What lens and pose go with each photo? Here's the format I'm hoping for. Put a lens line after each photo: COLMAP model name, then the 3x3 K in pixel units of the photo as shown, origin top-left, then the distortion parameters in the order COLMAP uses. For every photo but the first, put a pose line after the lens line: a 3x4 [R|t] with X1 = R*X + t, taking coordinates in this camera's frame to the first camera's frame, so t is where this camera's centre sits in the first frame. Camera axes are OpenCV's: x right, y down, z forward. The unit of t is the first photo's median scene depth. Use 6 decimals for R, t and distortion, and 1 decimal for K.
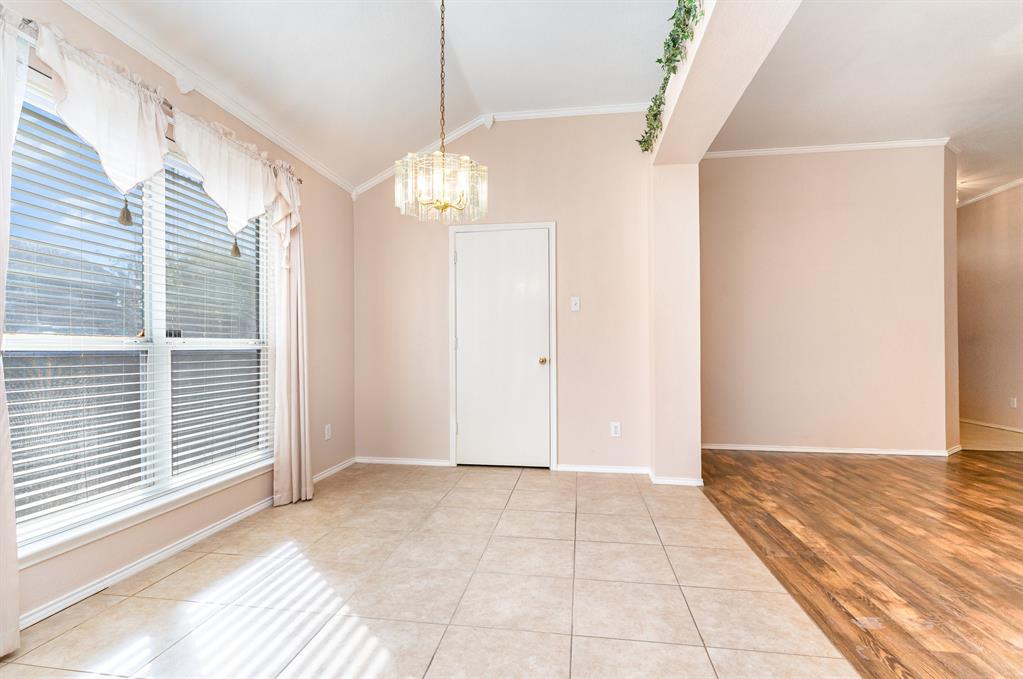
lens RADIAL K [[497.9, 0, 501.4], [0, 497.9, 346.8], [0, 0, 1]] dist [0.000185, -0.000345]
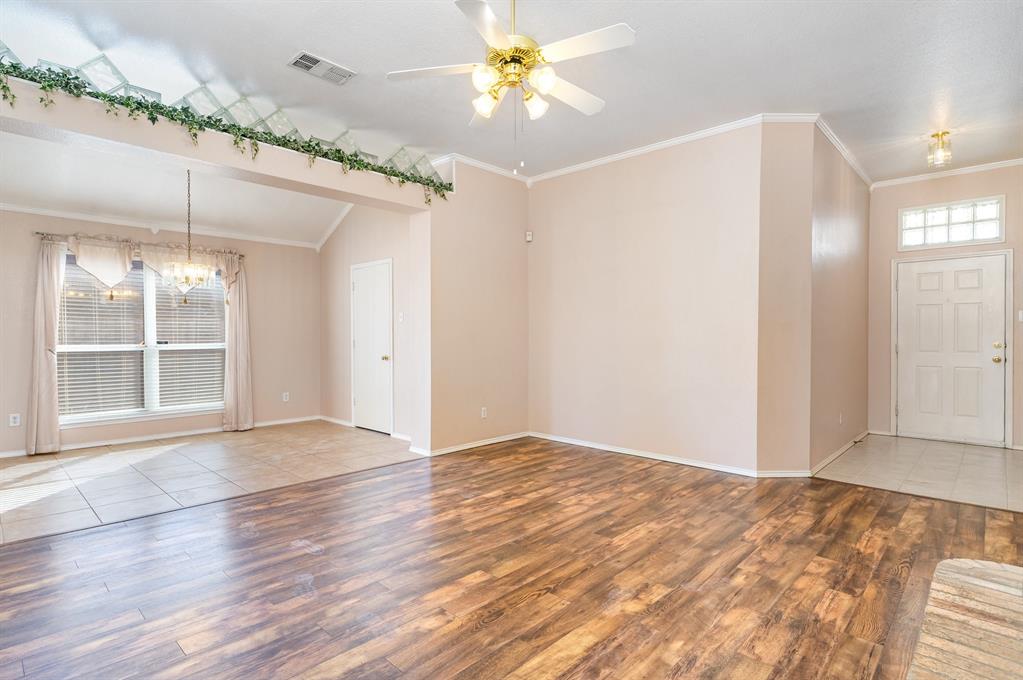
lens RADIAL K [[521.0, 0, 511.5], [0, 521.0, 340.0], [0, 0, 1]] dist [-0.001179, -0.000222]
pose [[0.827678, 0.009655, -0.561120, 1.652143], [0.000712, 0.999833, 0.018254, -0.067941], [0.561203, -0.015508, 0.827533, -0.022245]]
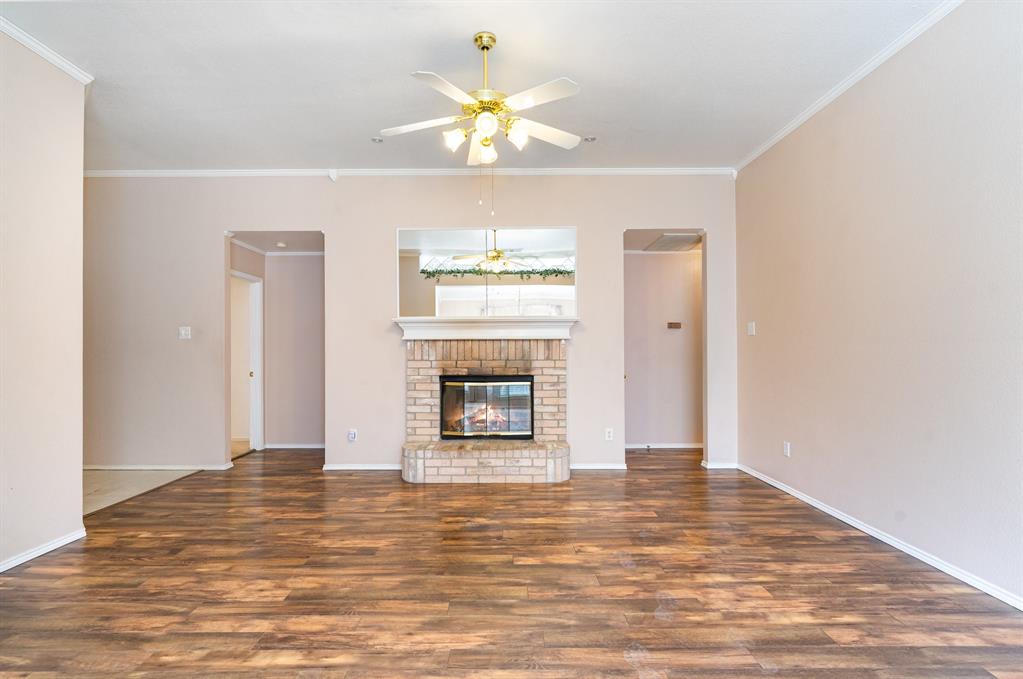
lens RADIAL K [[497.9, 0, 501.4], [0, 497.9, 346.8], [0, 0, 1]] dist [0.000185, -0.000345]
pose [[-0.156218, 0.011887, 0.987651, 0.194907], [-0.004480, 0.999909, -0.012743, -0.055724], [-0.987712, -0.006416, -0.156151, 0.844578]]
